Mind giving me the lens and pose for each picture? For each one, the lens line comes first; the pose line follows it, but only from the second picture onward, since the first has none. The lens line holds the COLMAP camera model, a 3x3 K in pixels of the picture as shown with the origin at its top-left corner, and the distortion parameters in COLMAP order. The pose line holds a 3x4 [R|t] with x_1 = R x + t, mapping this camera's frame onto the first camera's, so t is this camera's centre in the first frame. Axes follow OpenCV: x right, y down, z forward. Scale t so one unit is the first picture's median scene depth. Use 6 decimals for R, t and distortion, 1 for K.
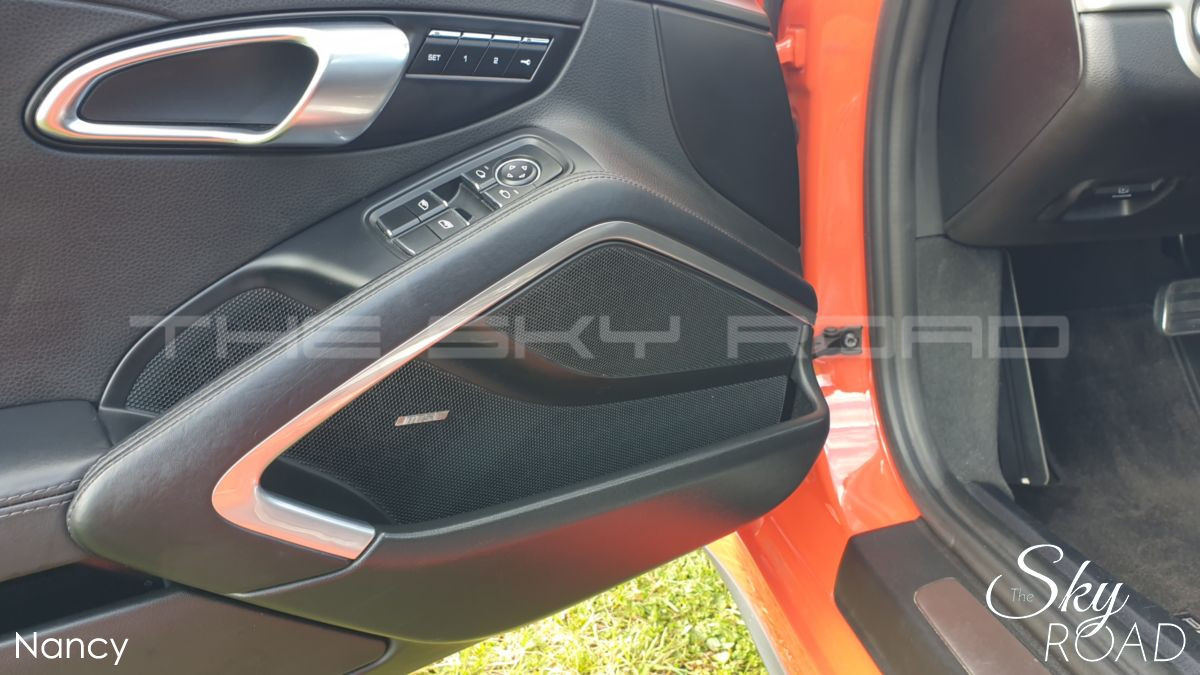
lens RADIAL K [[927.4, 0, 603.7], [0, 927.4, 330.3], [0, 0, 1]] dist [-0.001513, -0.008083]
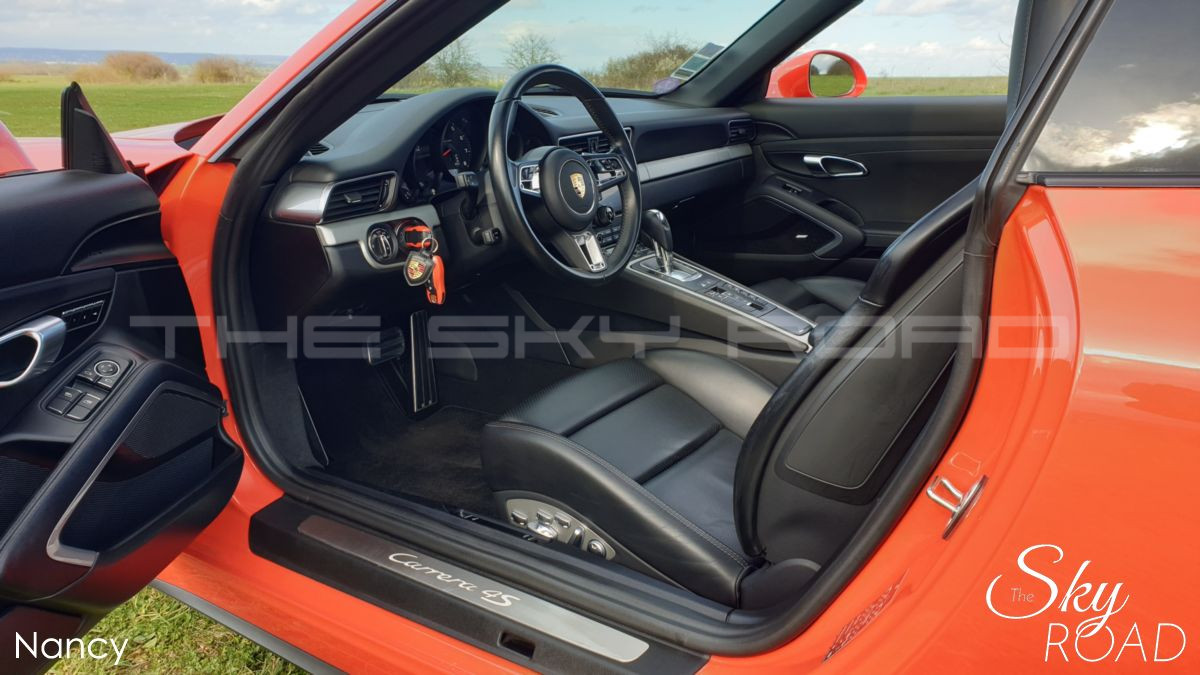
lens RADIAL K [[927.4, 0, 603.7], [0, 927.4, 330.3], [0, 0, 1]] dist [-0.001513, -0.008083]
pose [[0.663745, -0.163866, 0.729788, -0.596103], [0.181542, 0.981825, 0.055344, -0.118752], [-0.725592, 0.095753, 0.681430, -0.843322]]
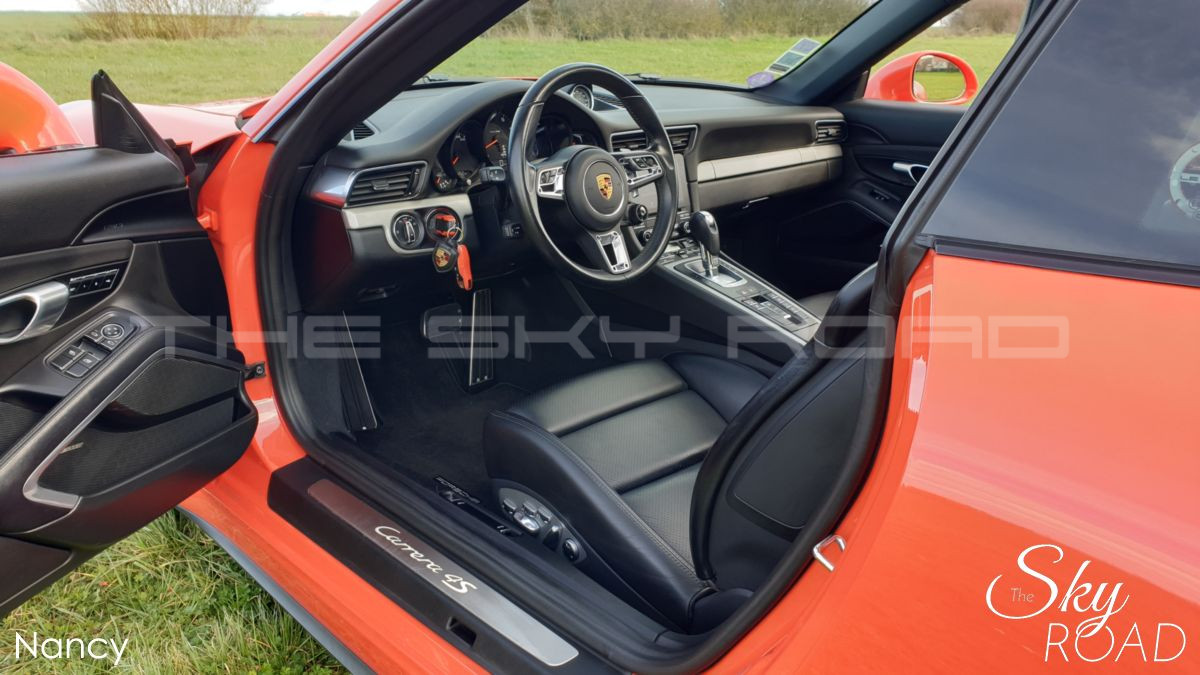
lens RADIAL K [[927.4, 0, 603.7], [0, 927.4, 330.3], [0, 0, 1]] dist [-0.001513, -0.008083]
pose [[0.788528, -0.114438, 0.604258, -0.363282], [0.095339, 0.993403, 0.063724, -0.144292], [-0.607564, 0.007361, 0.794236, -1.072733]]
